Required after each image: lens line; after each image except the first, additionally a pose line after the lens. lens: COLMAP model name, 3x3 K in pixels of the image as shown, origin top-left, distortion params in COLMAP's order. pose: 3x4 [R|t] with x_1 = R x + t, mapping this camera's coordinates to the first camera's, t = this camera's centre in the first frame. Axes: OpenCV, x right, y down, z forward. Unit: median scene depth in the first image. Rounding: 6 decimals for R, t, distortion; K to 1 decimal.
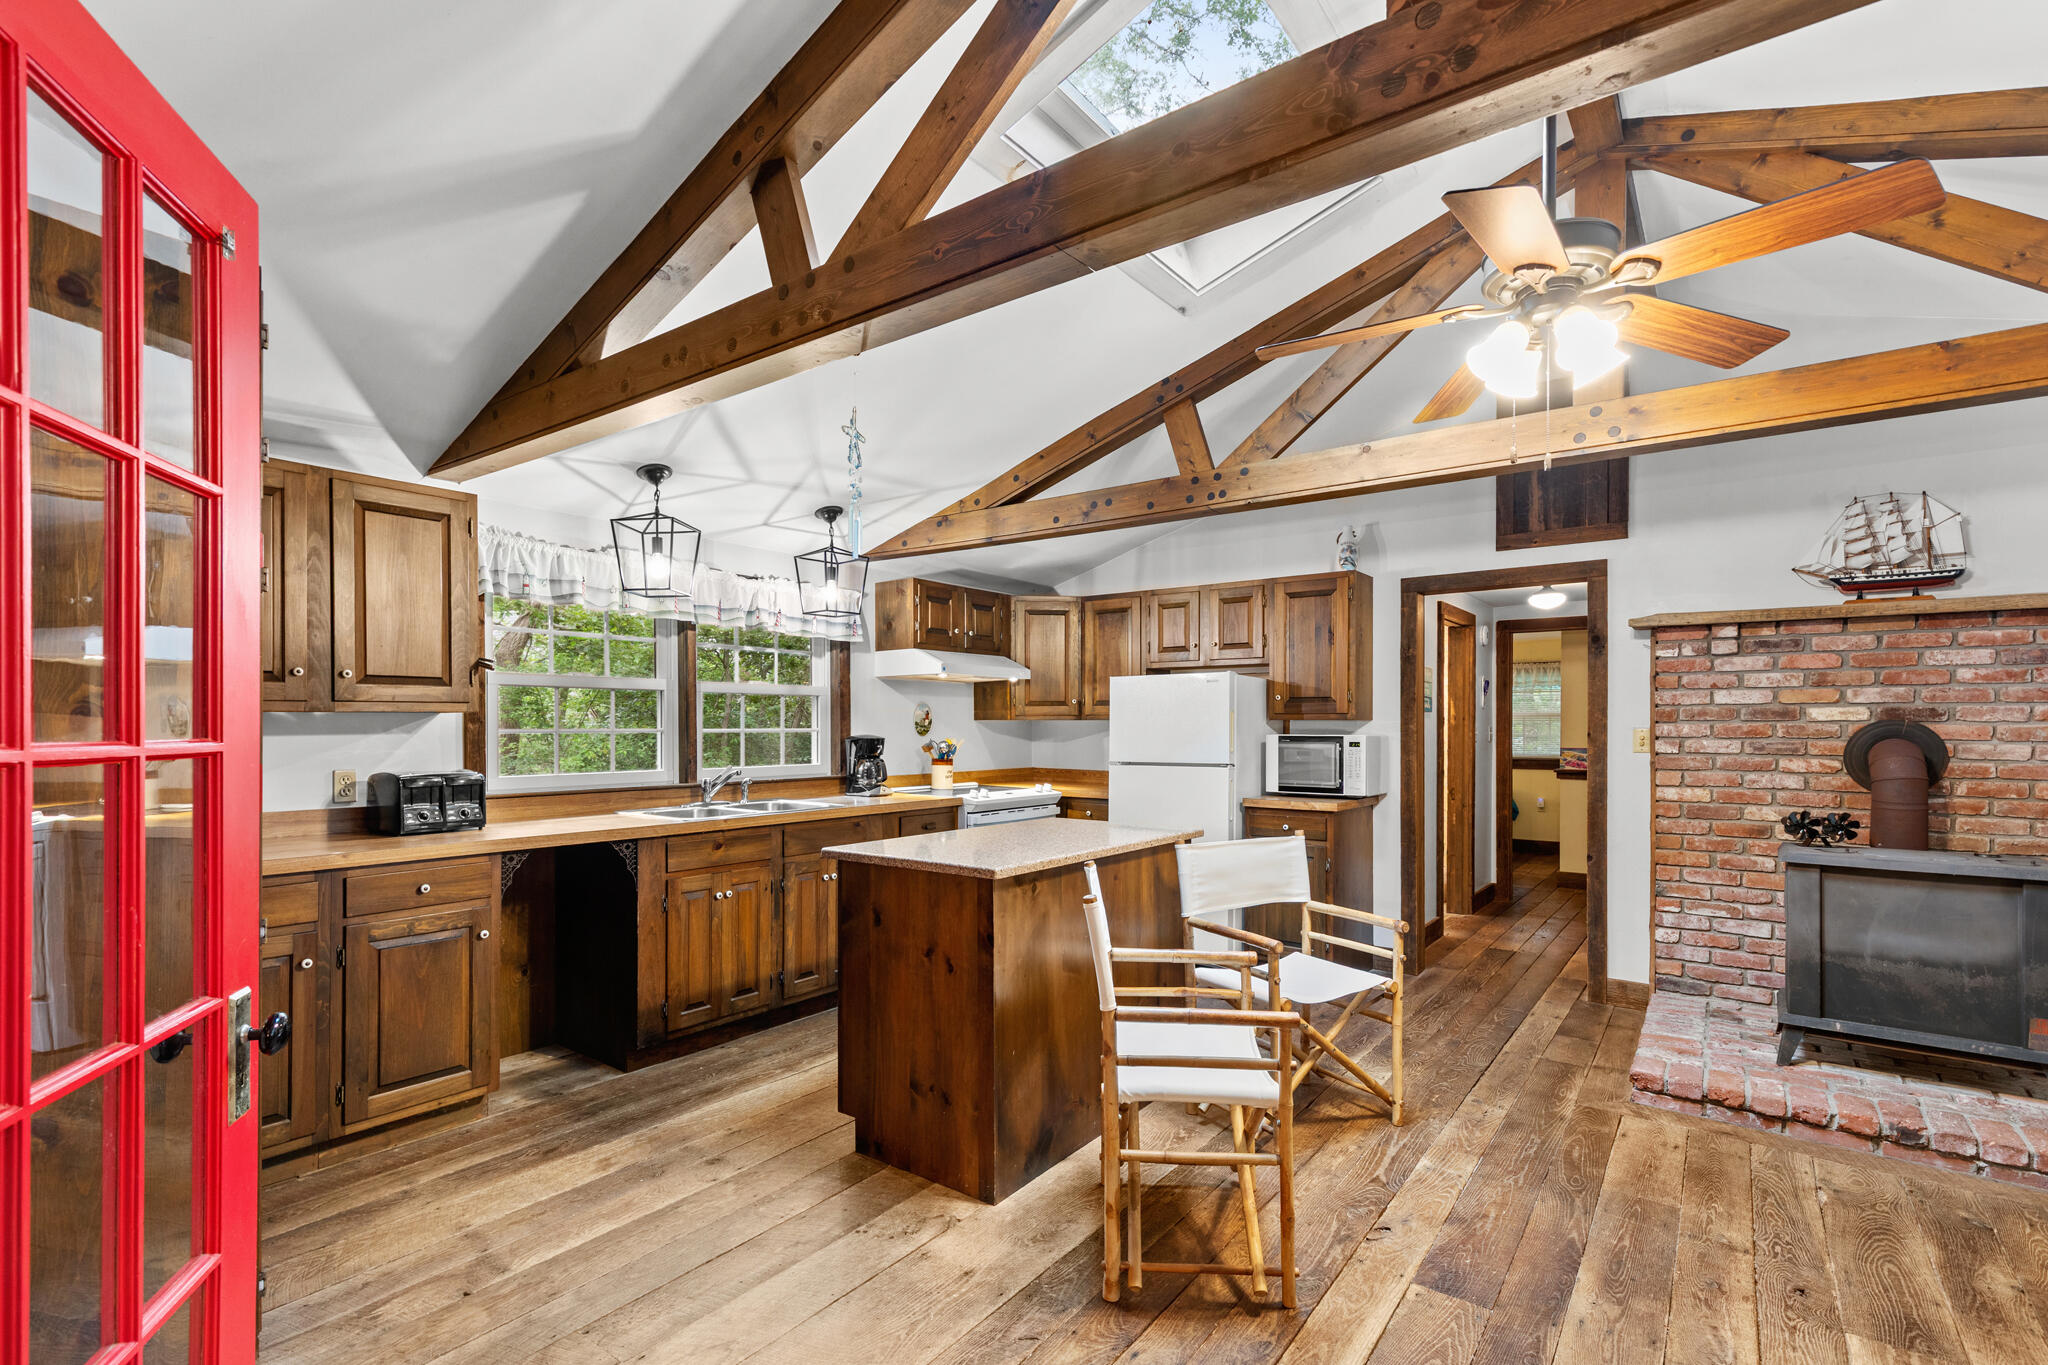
lens RADIAL K [[929.2, 0, 1035.3], [0, 929.2, 727.1], [0, 0, 1]] dist [0.005307, -0.001115]
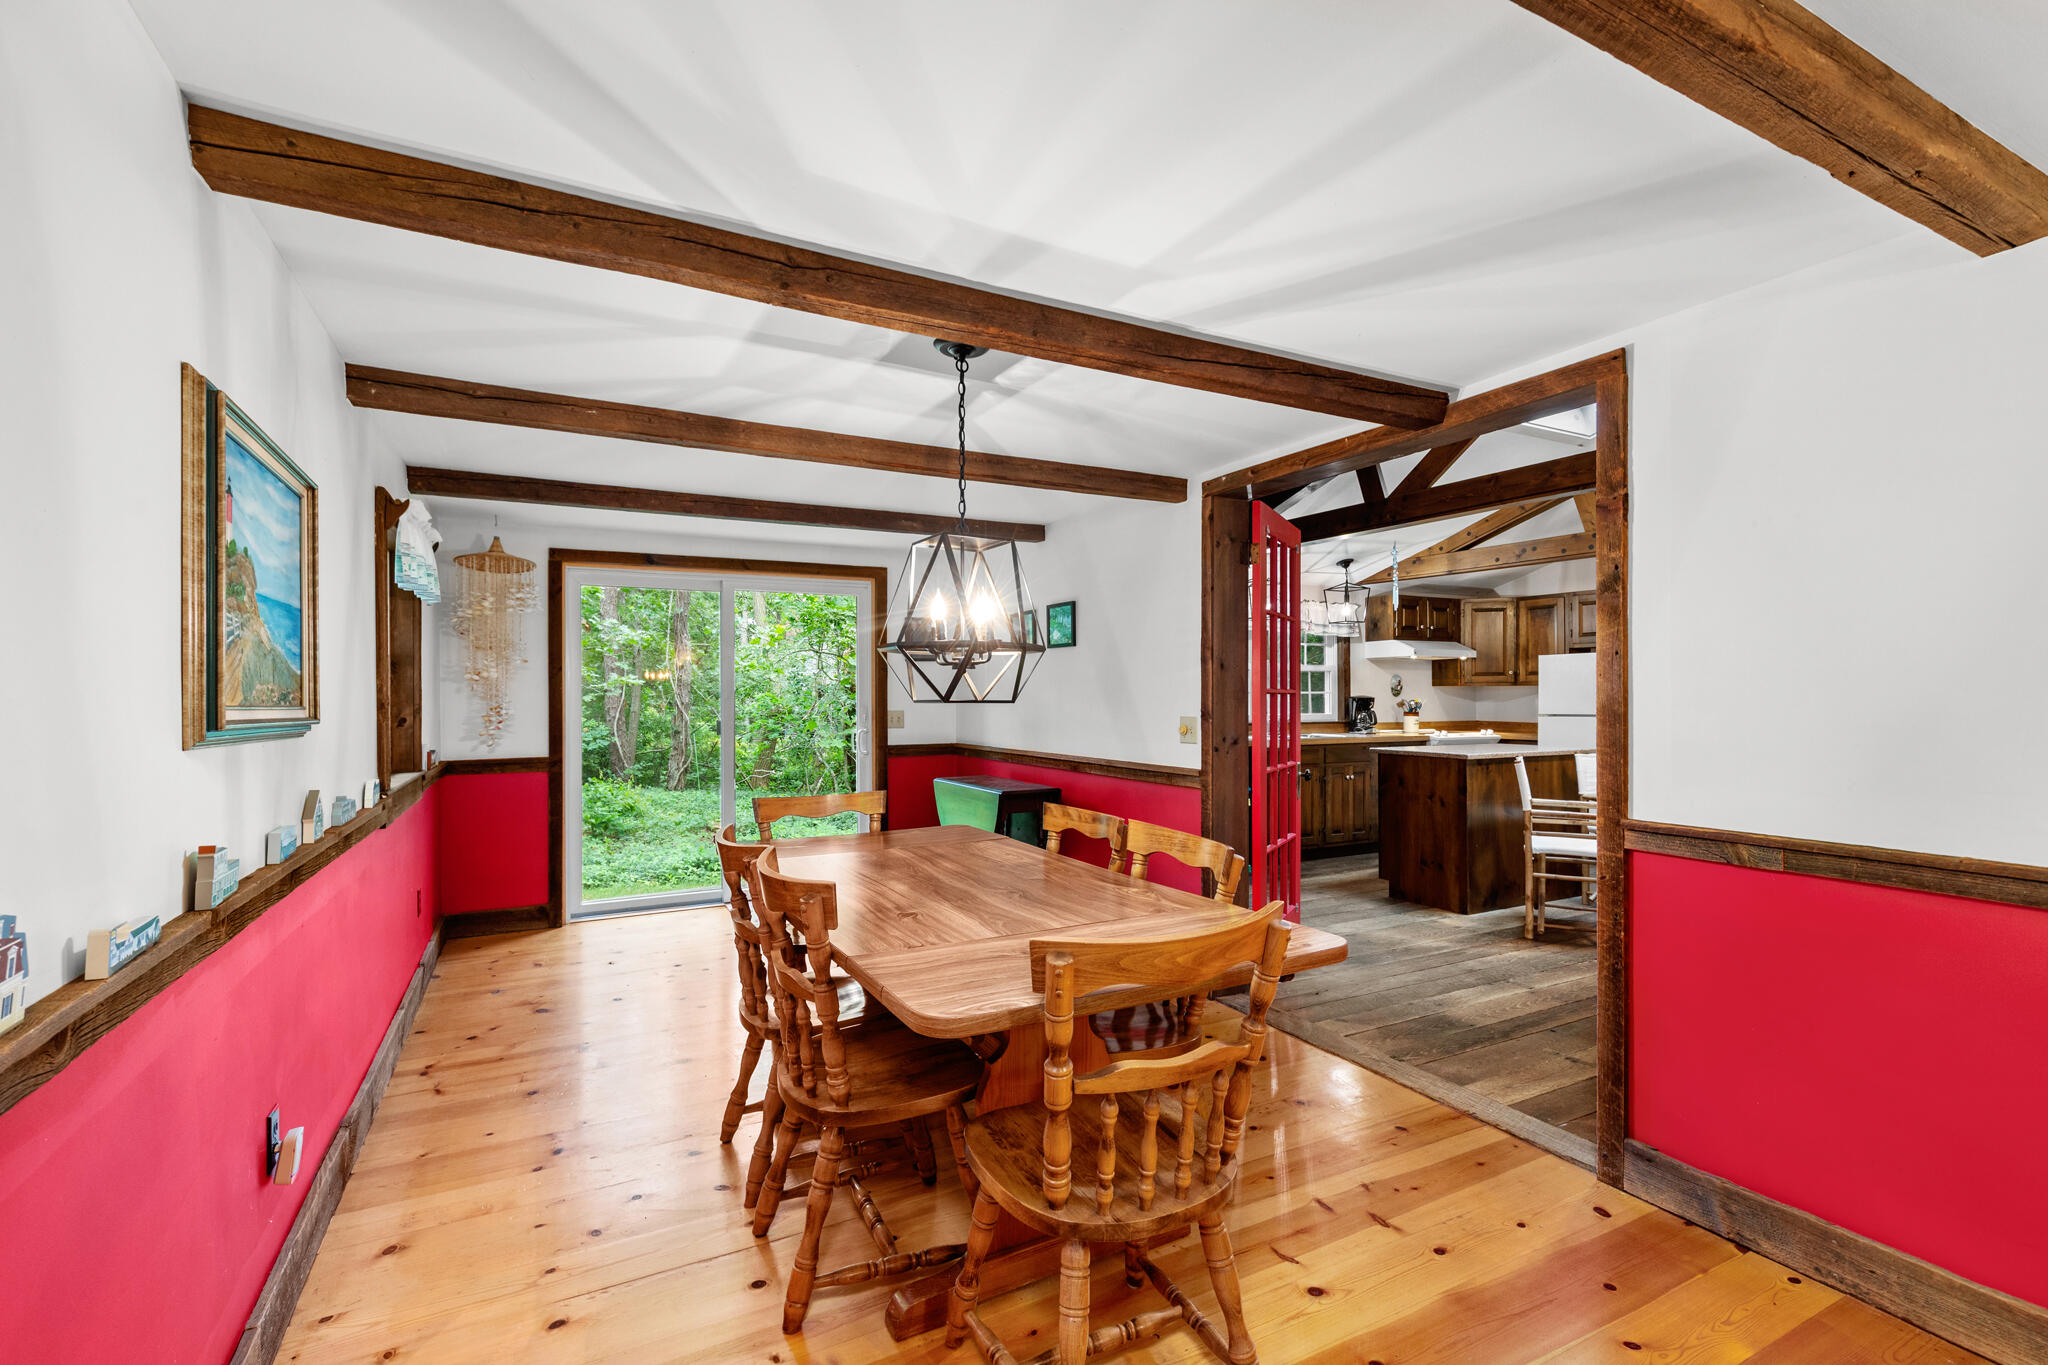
lens RADIAL K [[918.4, 0, 1030.1], [0, 918.4, 698.2], [0, 0, 1]] dist [0.002948, -0.000340]
pose [[0.904278, -0.001064, -0.426943, -0.032024], [0.001311, 0.999999, 0.000285, 0.014510], [0.426942, -0.000818, 0.904279, -0.821727]]
